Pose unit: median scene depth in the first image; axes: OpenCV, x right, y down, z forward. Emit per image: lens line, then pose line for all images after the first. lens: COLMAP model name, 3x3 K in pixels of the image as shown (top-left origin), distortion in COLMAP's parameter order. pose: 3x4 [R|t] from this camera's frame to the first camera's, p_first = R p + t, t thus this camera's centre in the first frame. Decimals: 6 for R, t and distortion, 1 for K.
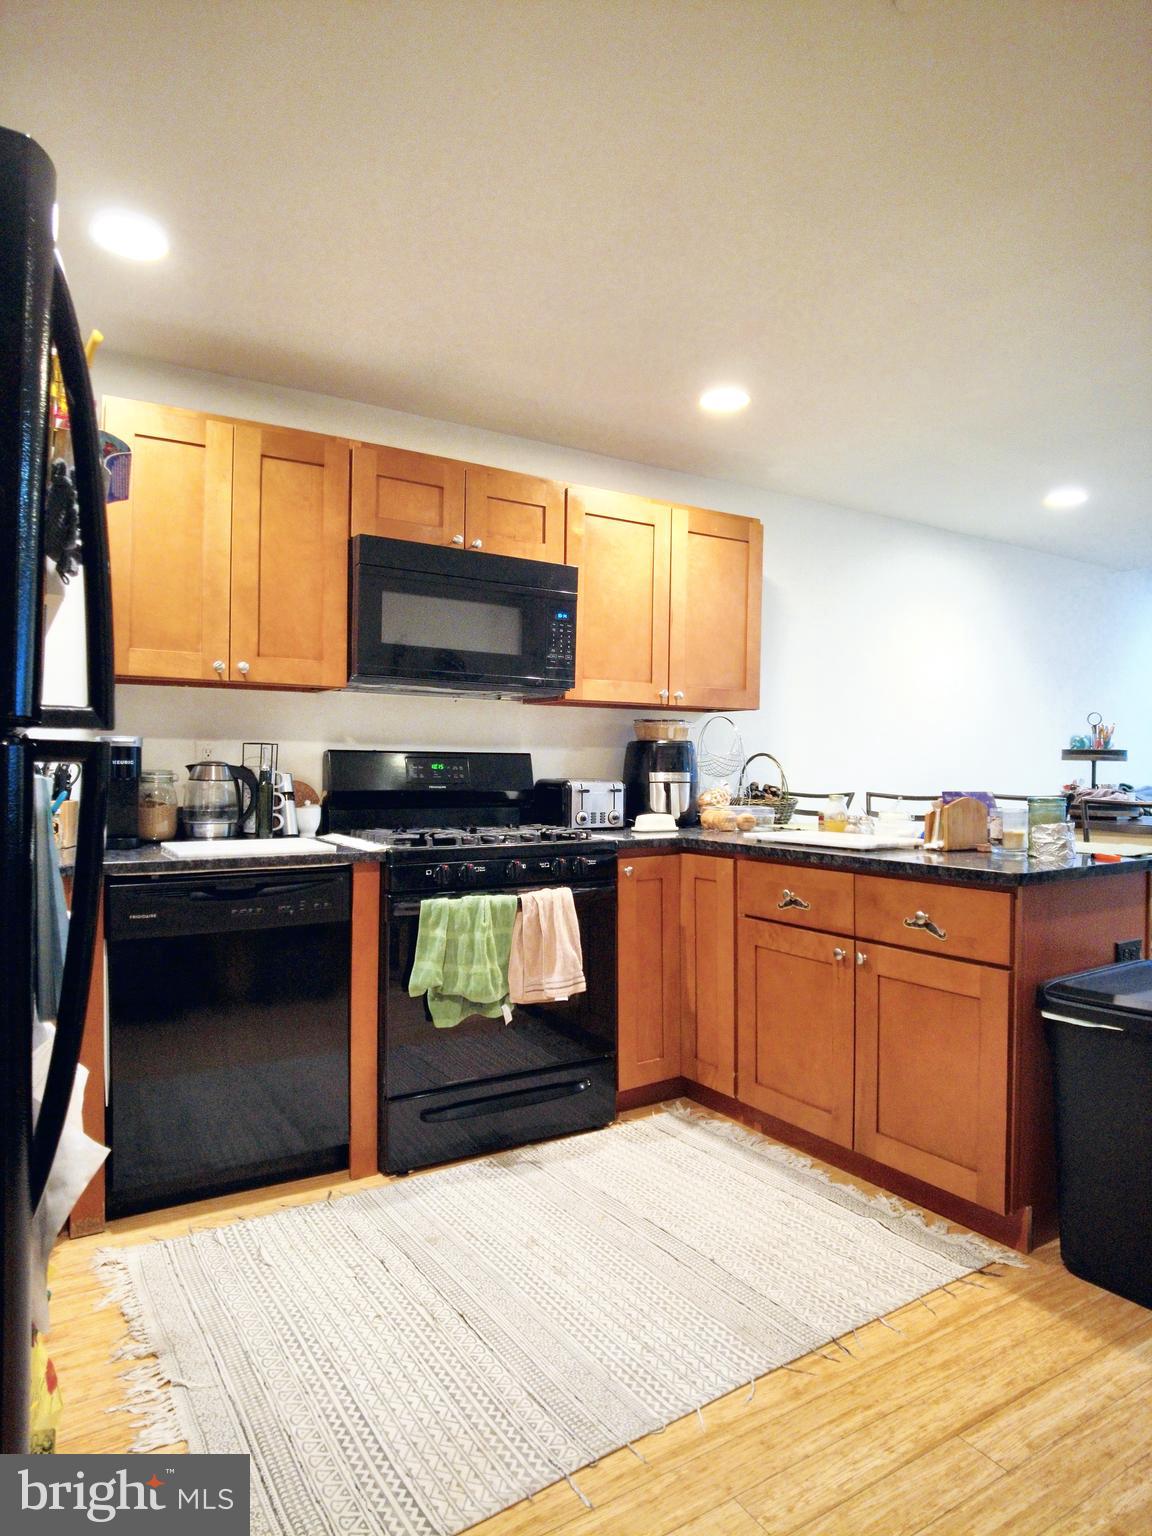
lens RADIAL K [[939.4, 0, 575.5], [0, 939.4, 766.3], [0, 0, 1]] dist [0.000357, -0.000028]
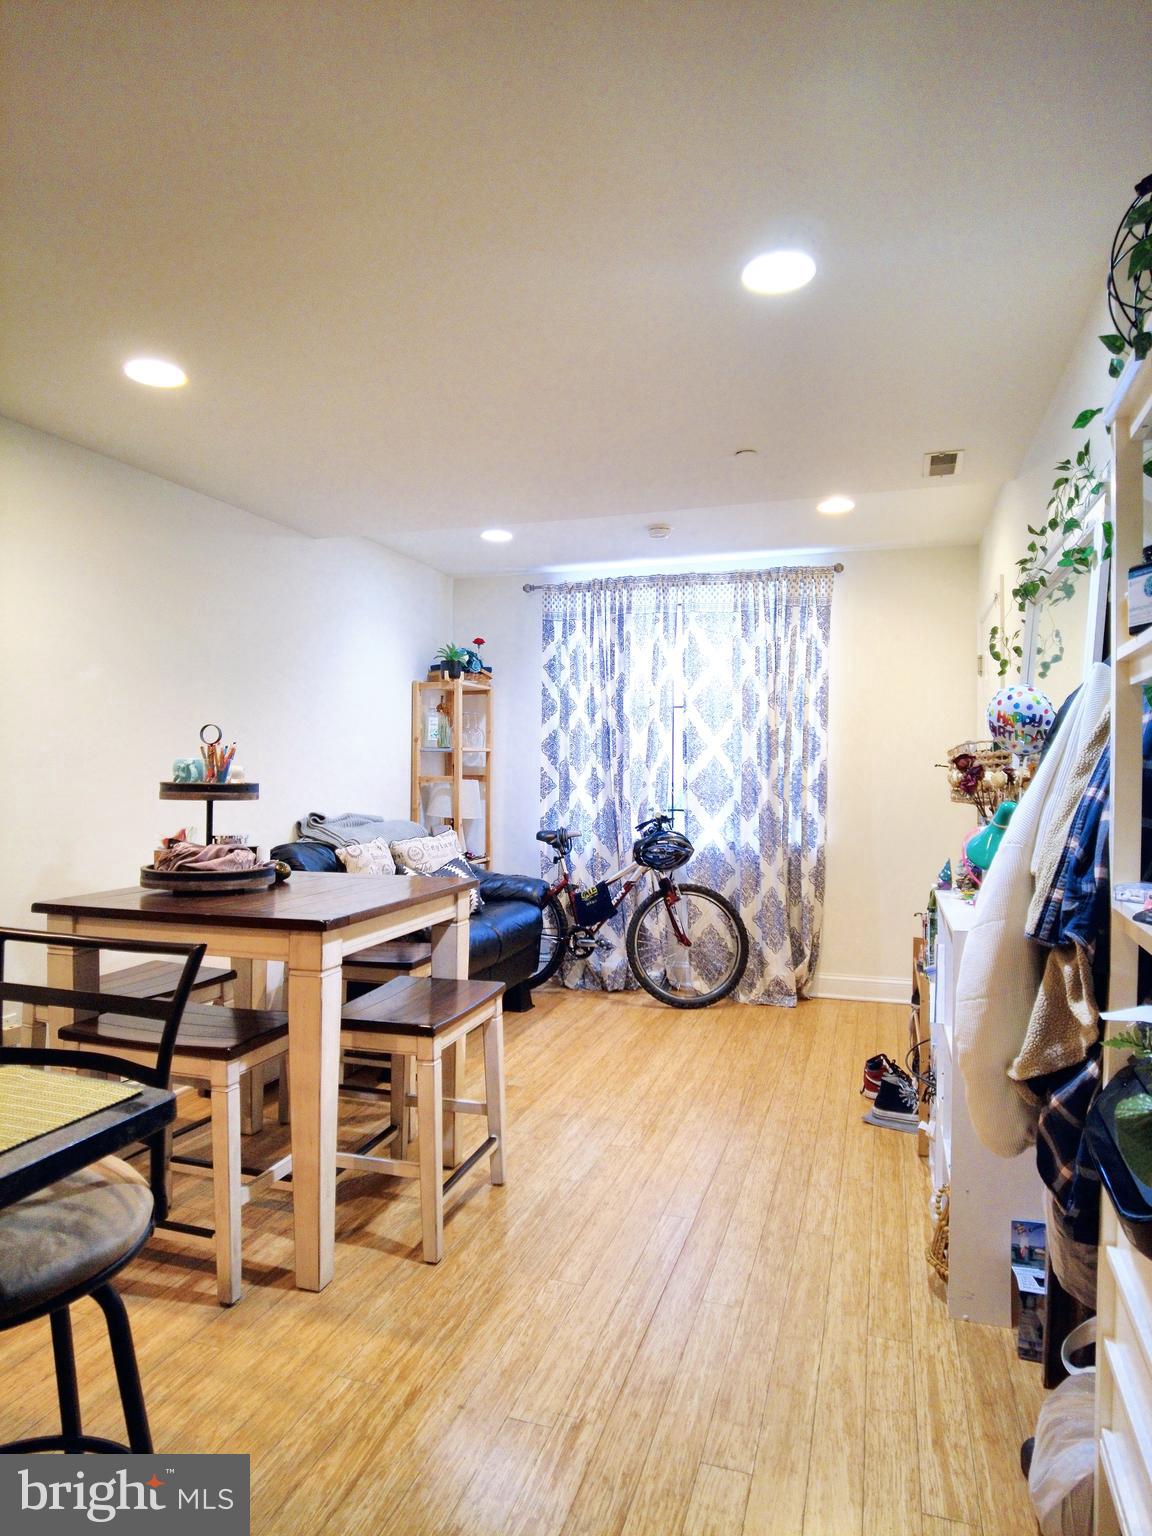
lens RADIAL K [[939.4, 0, 576.3], [0, 939.4, 767.1], [0, 0, 1]] dist [0.000357, -0.000028]
pose [[0.783644, -0.013341, 0.621067, 0.354037], [0.004764, 0.999869, 0.015467, -0.037004], [-0.621192, -0.009162, 0.783605, 0.350234]]
